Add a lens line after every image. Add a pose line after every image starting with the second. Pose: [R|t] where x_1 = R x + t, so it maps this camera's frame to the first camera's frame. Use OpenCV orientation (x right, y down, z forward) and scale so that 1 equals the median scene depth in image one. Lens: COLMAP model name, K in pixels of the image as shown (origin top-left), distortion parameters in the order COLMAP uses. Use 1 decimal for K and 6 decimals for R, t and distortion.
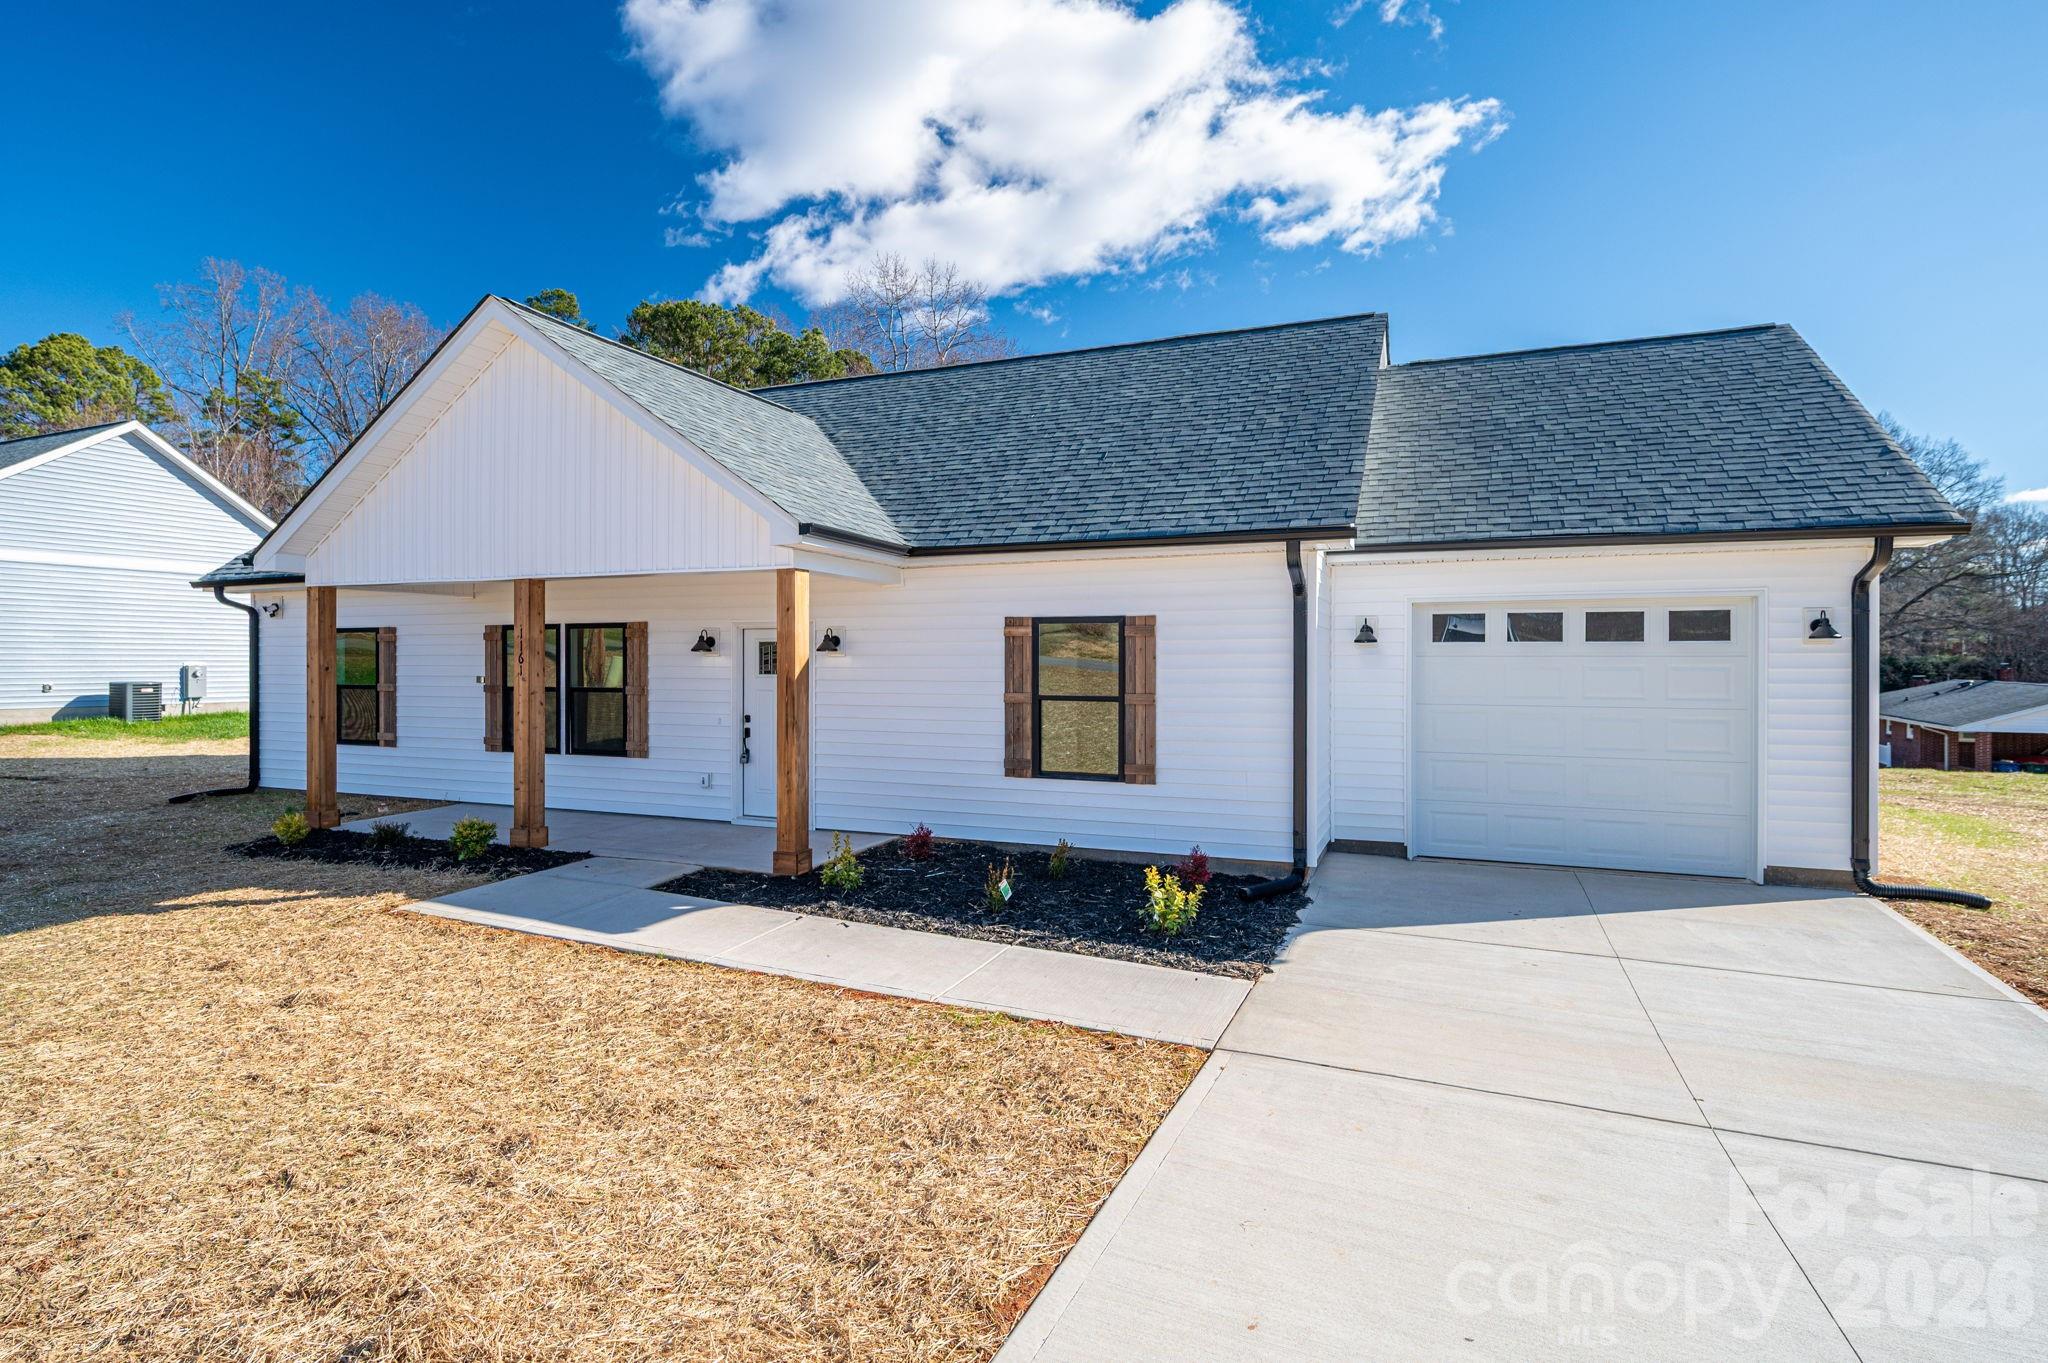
lens RADIAL K [[1028.2, 0, 1019.5], [0, 1028.2, 659.2], [0, 0, 1]] dist [-0.001473, -0.000319]
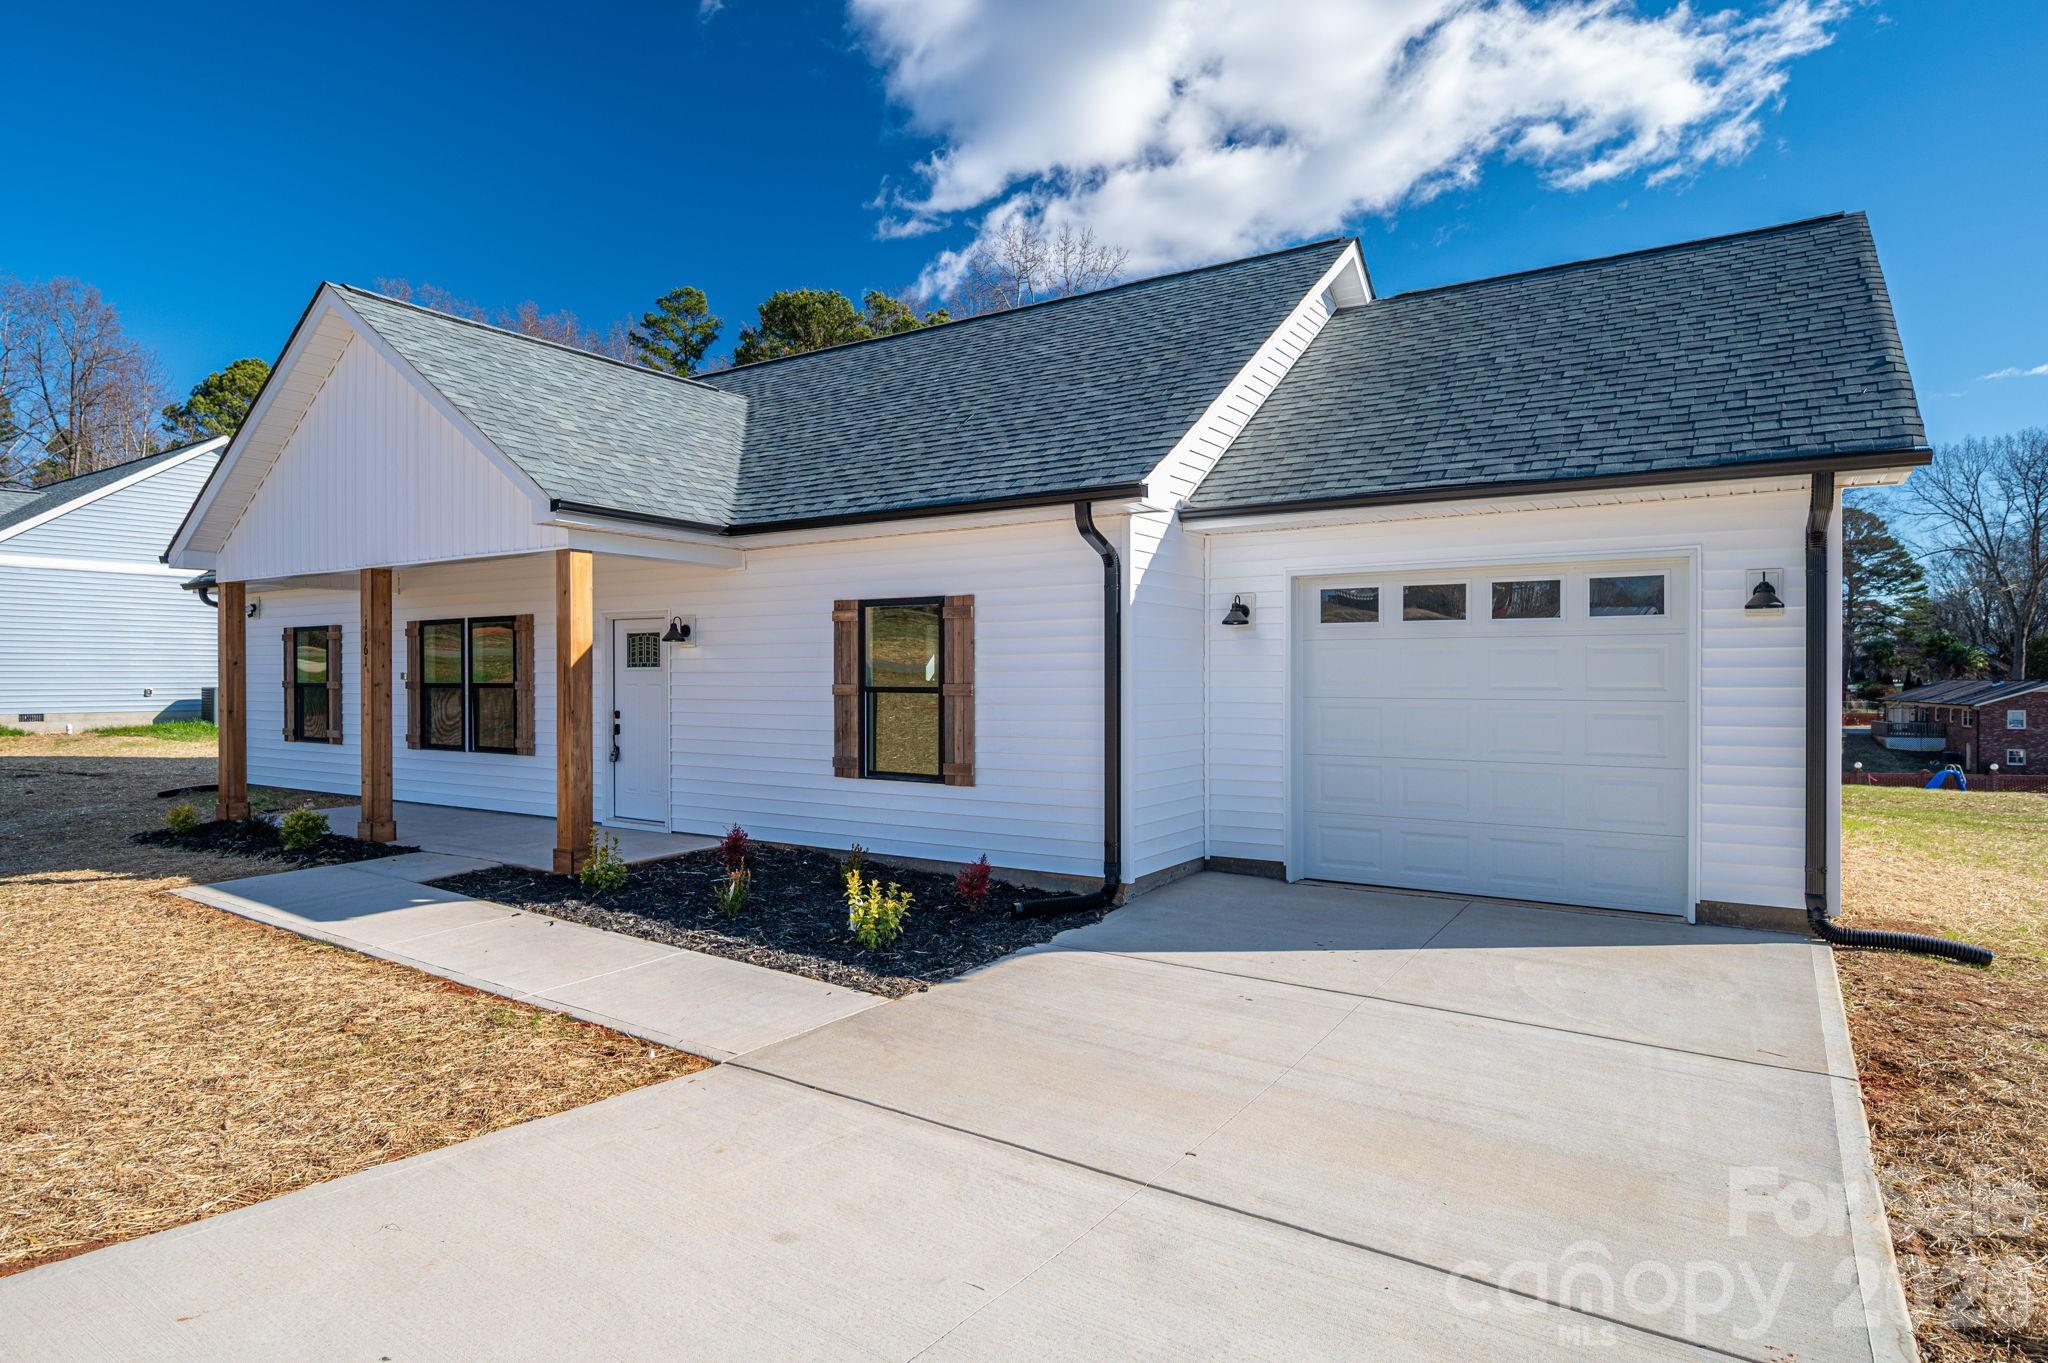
lens RADIAL K [[1138.3, 0, 1024.0], [0, 1138.3, 681.5], [0, 0, 1]] dist [-0.003621, -0.000158]
pose [[0.982497, -0.001116, -0.186273, 0.354893], [0.002459, 0.999973, 0.006982, 0.024849], [0.186260, -0.007318, 0.982473, 0.048597]]
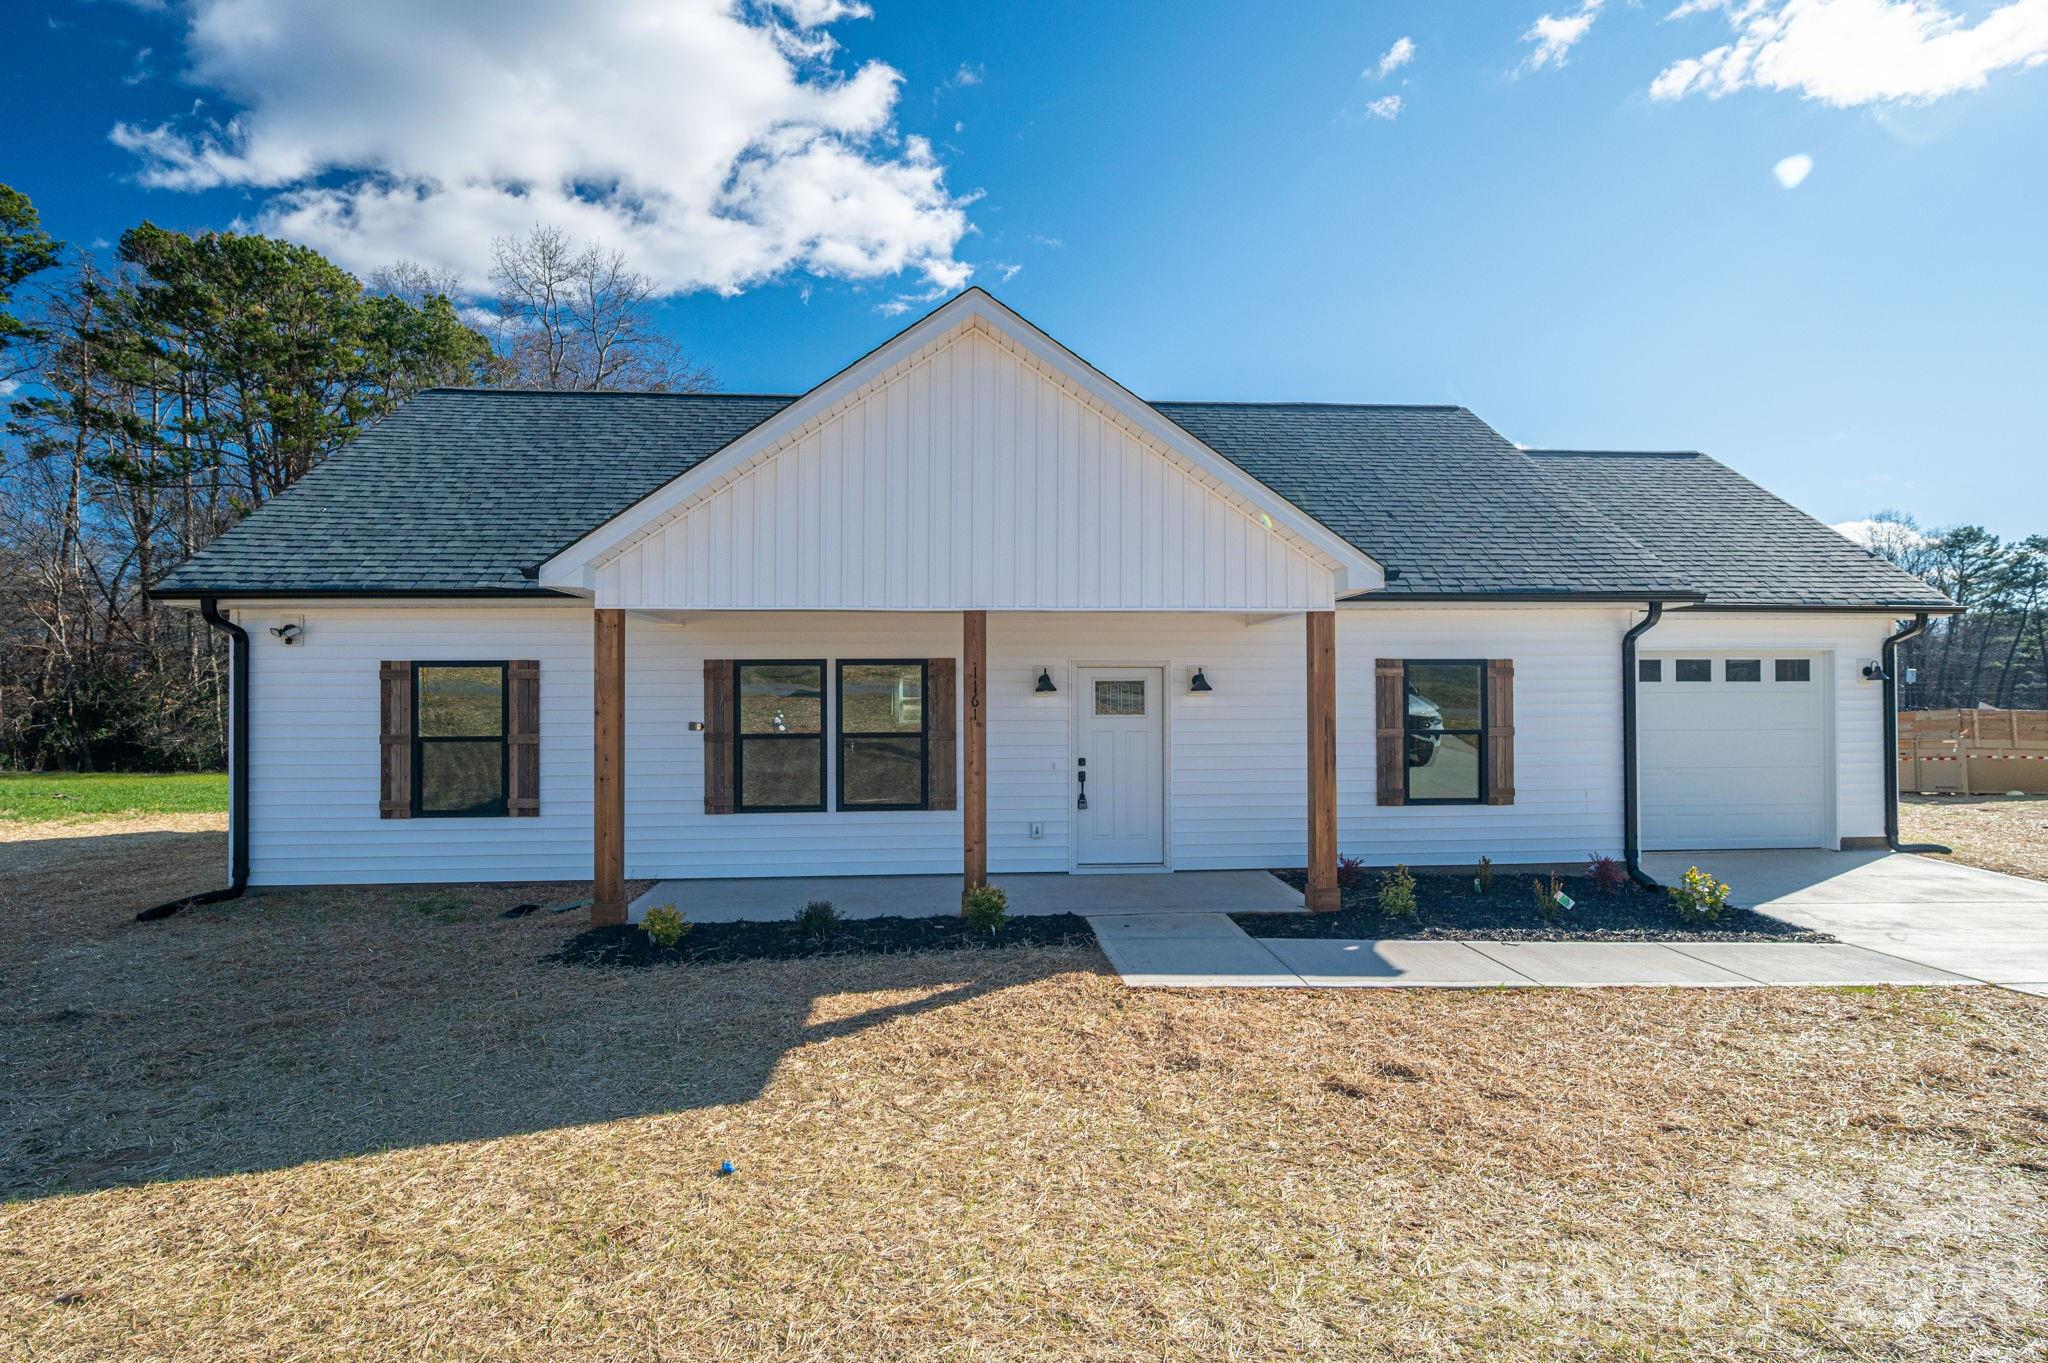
lens RADIAL K [[1010.5, 0, 1024.0], [0, 1010.5, 681.5], [0, 0, 1]] dist [-0.001929, -0.000060]
pose [[0.895003, 0.000958, 0.446058, -0.867649], [0.005214, 0.999907, -0.012609, -0.005860], [-0.446029, 0.013611, 0.894915, 0.222420]]
